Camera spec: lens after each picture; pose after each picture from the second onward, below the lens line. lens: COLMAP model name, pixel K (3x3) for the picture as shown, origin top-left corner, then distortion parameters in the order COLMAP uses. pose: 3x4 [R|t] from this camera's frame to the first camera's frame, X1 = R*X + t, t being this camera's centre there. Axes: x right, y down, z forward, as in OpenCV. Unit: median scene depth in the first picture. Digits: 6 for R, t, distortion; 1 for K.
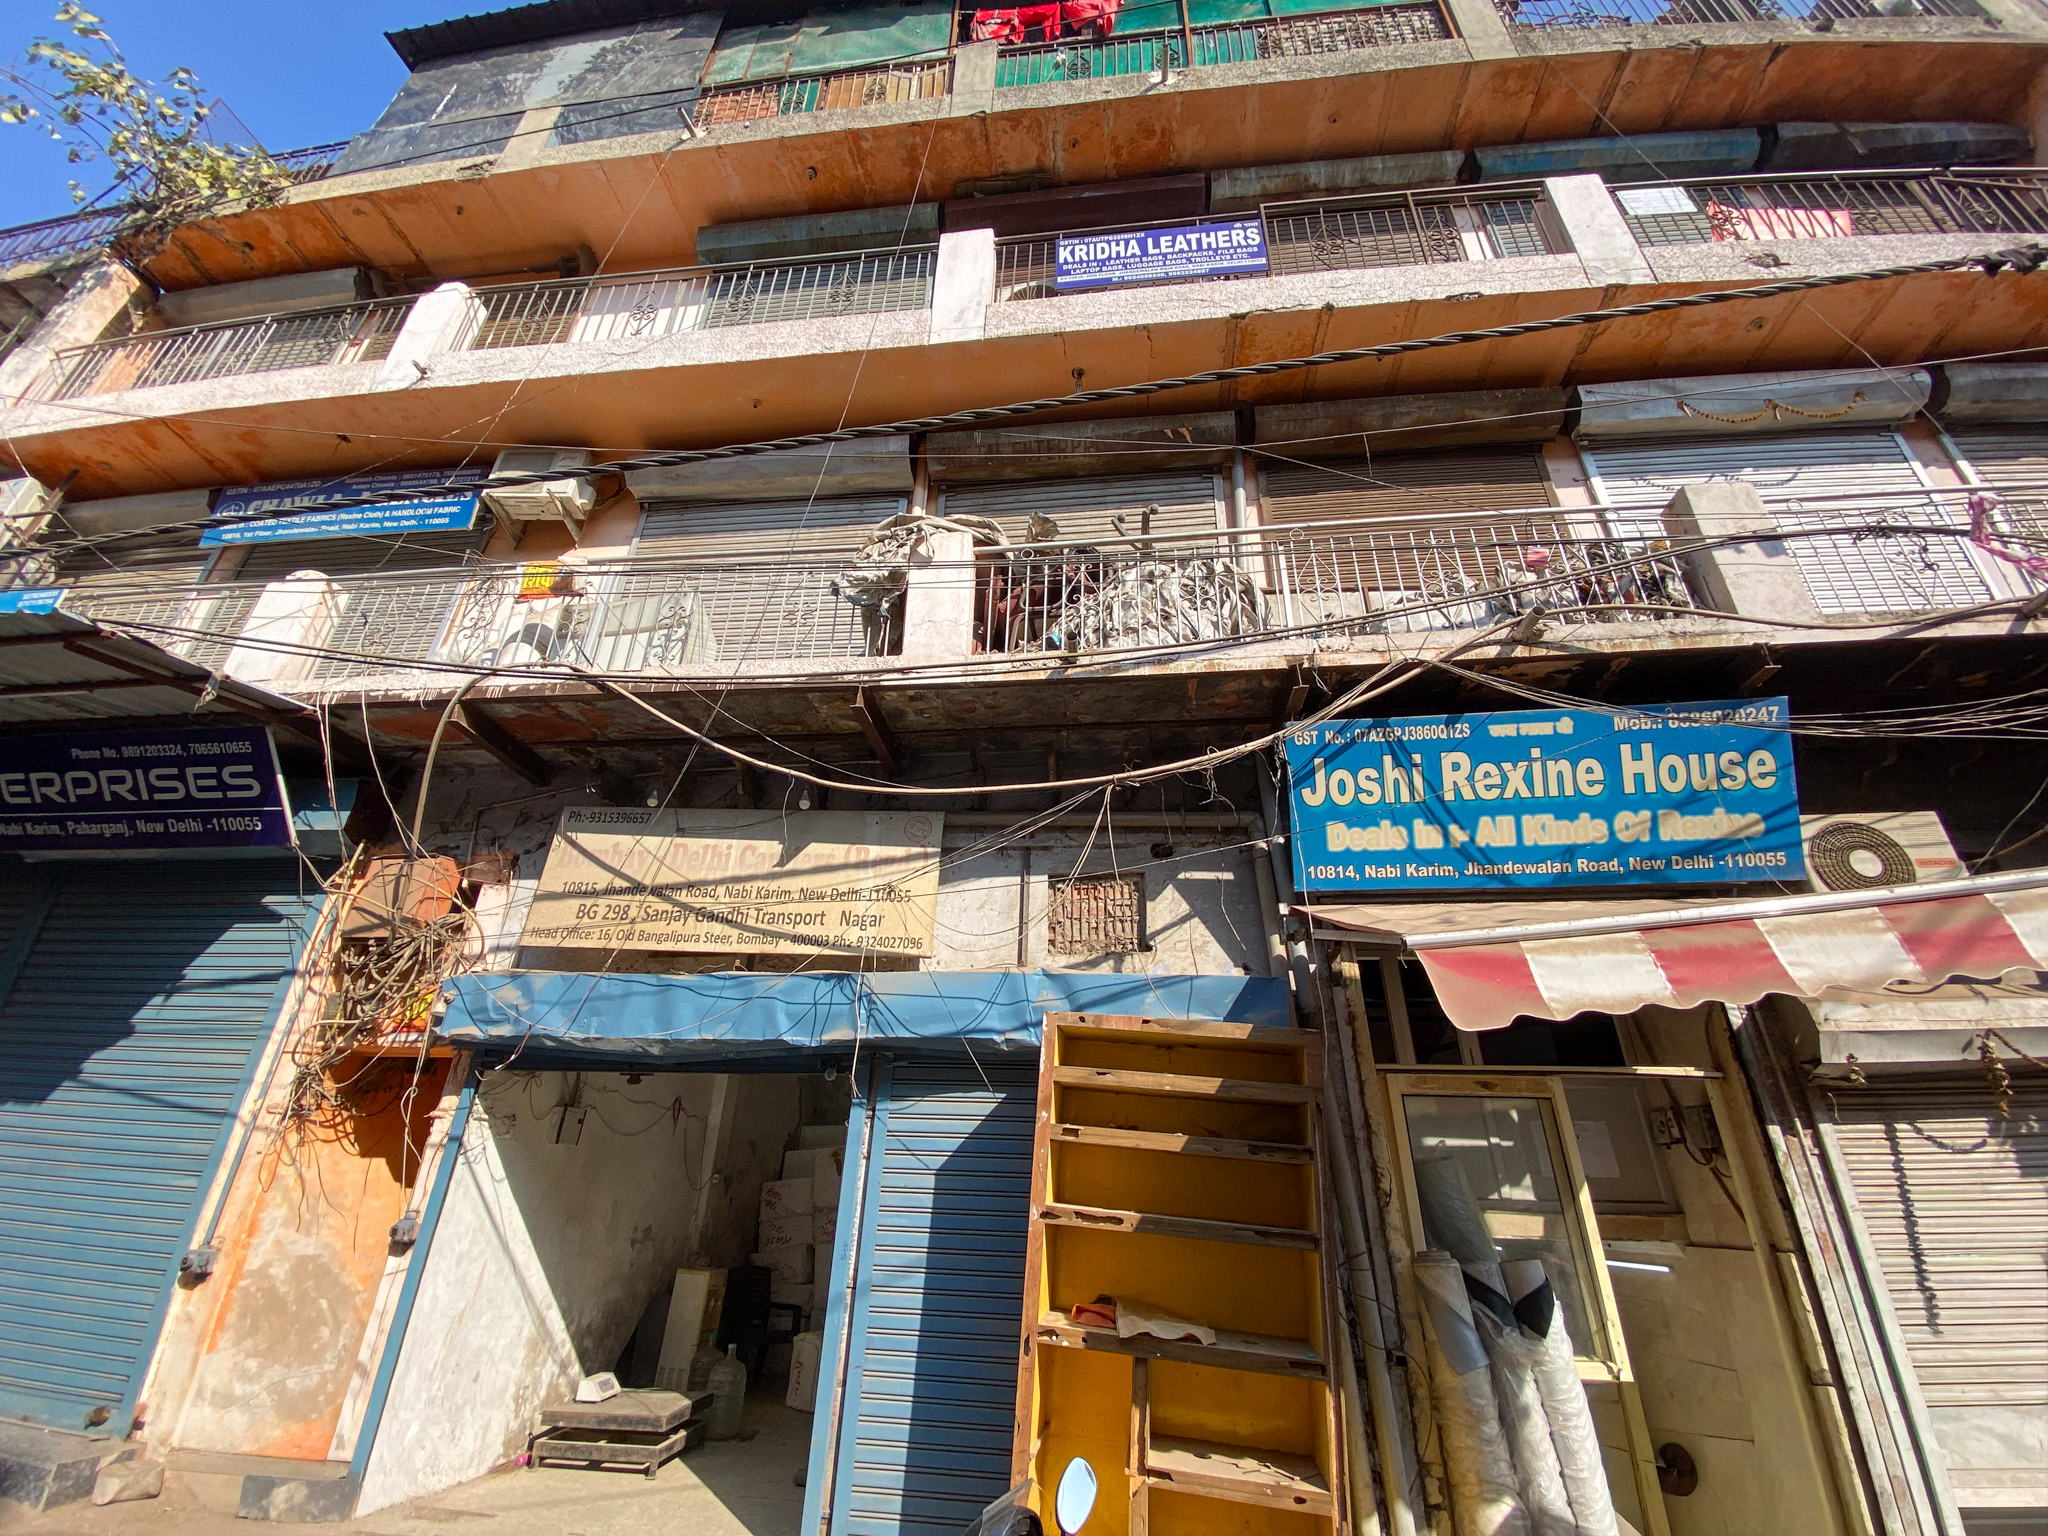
lens RADIAL K [[824.2, 0, 1024.3], [0, 824.2, 766.6], [0, 0, 1]] dist [0.011492, -0.016664]
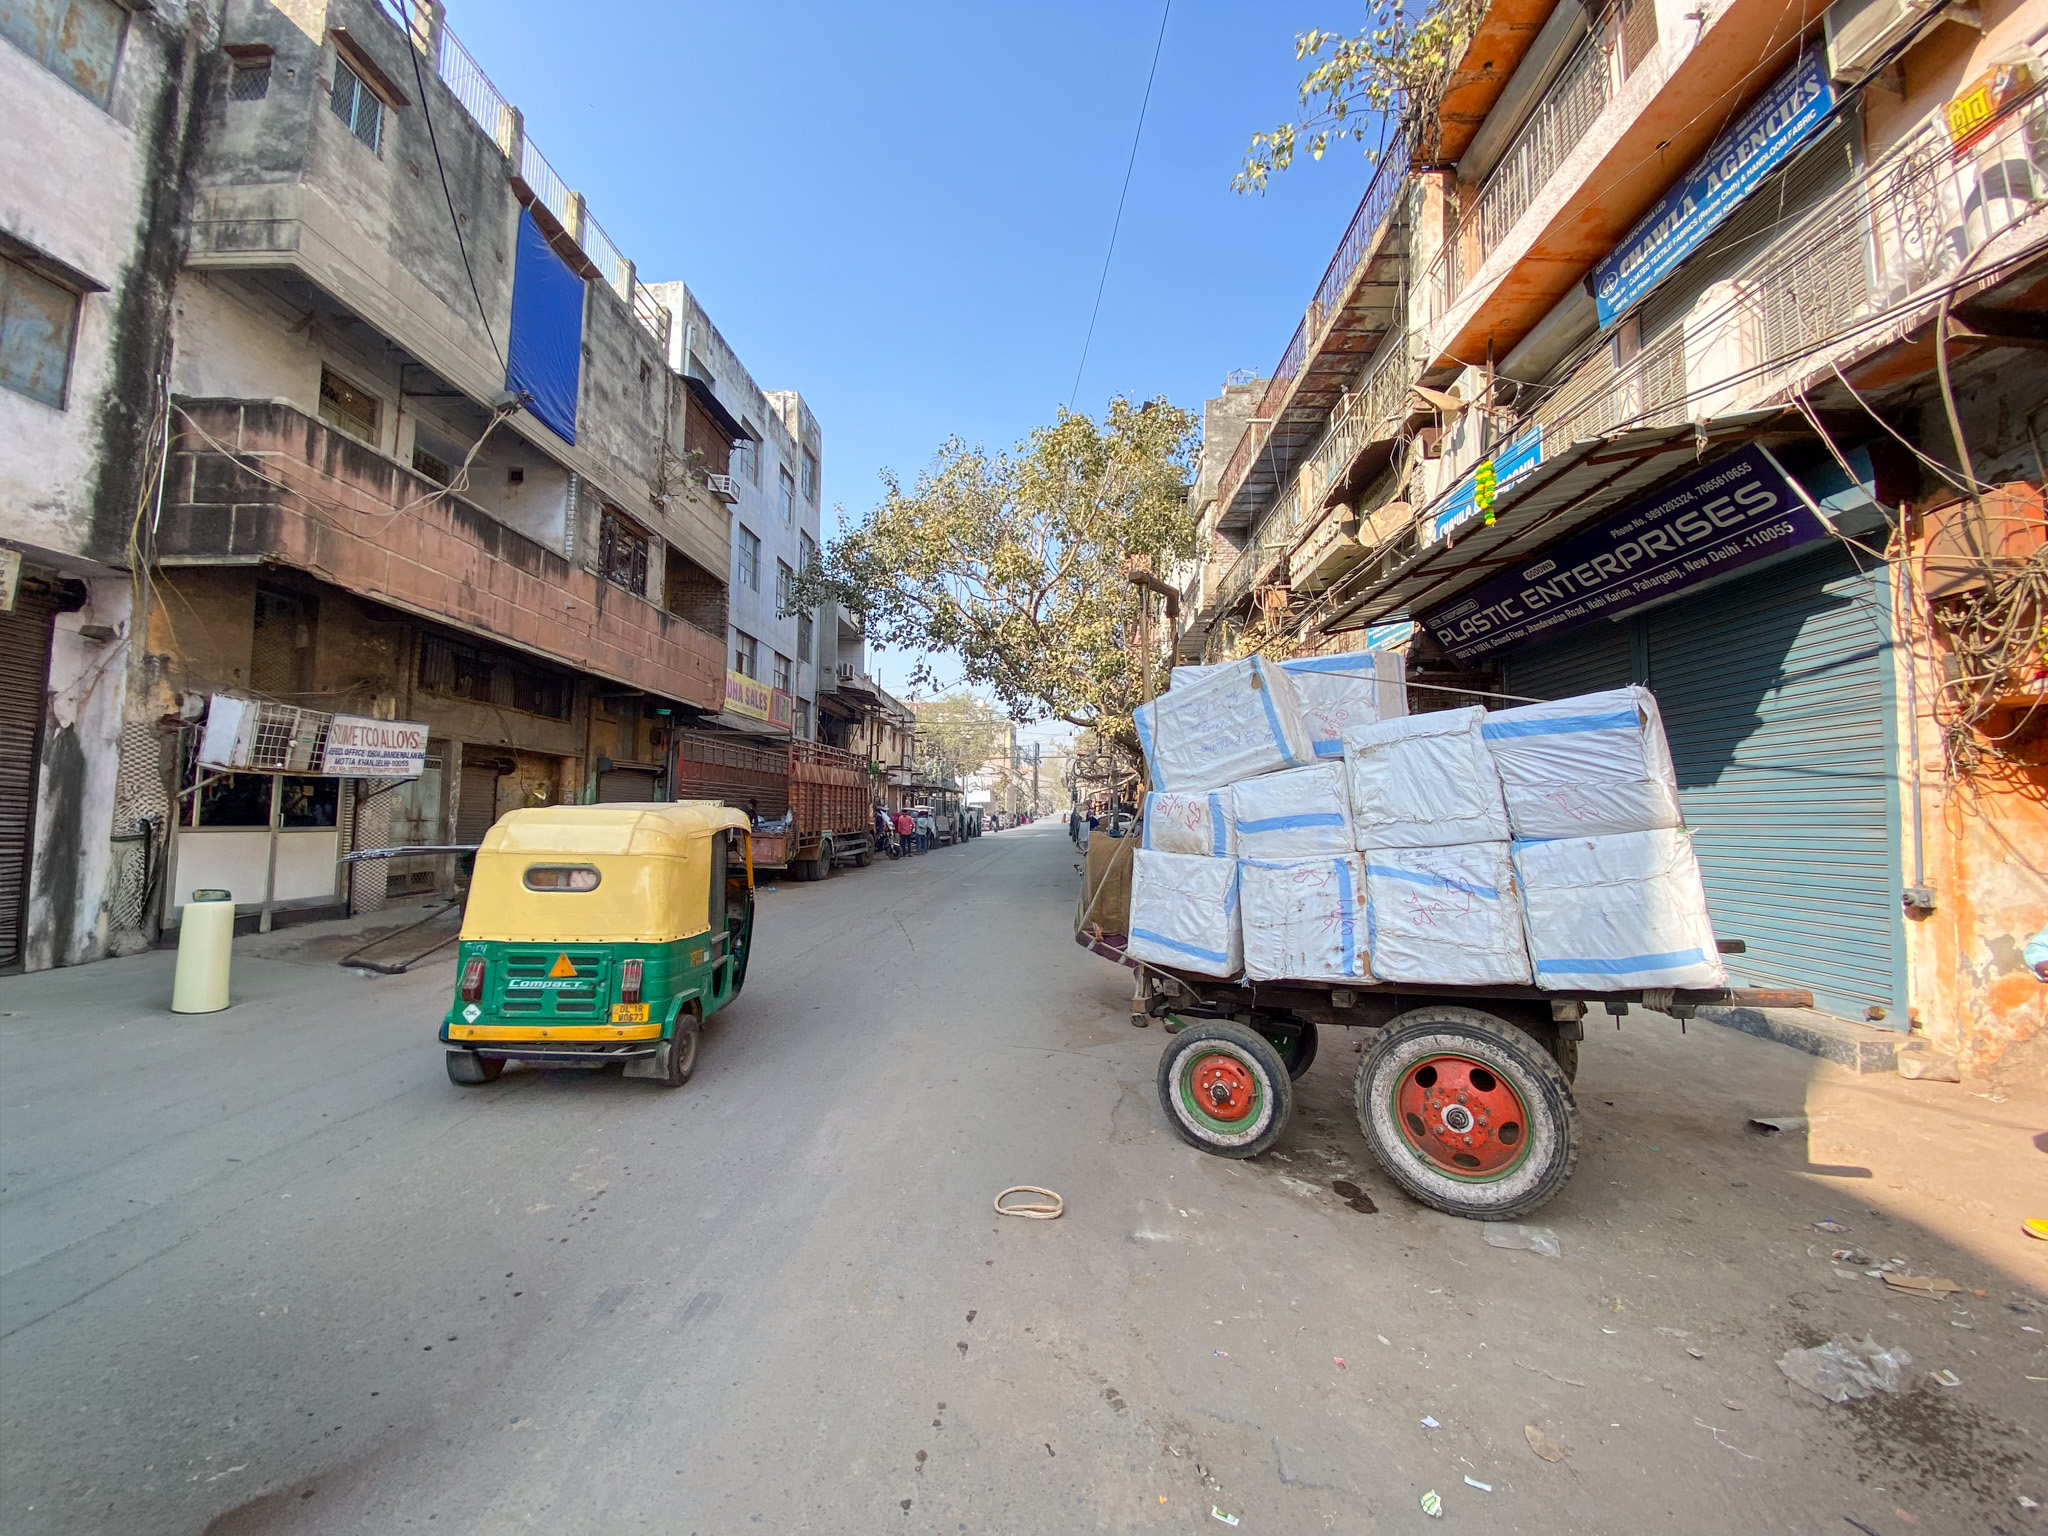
lens RADIAL K [[824.2, 0, 1024.3], [0, 824.2, 766.6], [0, 0, 1]] dist [0.011492, -0.016664]
pose [[0.066271, -0.082458, -0.994389, 0.029476], [0.437551, 0.898051, -0.045308, -0.036357], [0.896748, -0.432093, 0.095594, -0.119206]]
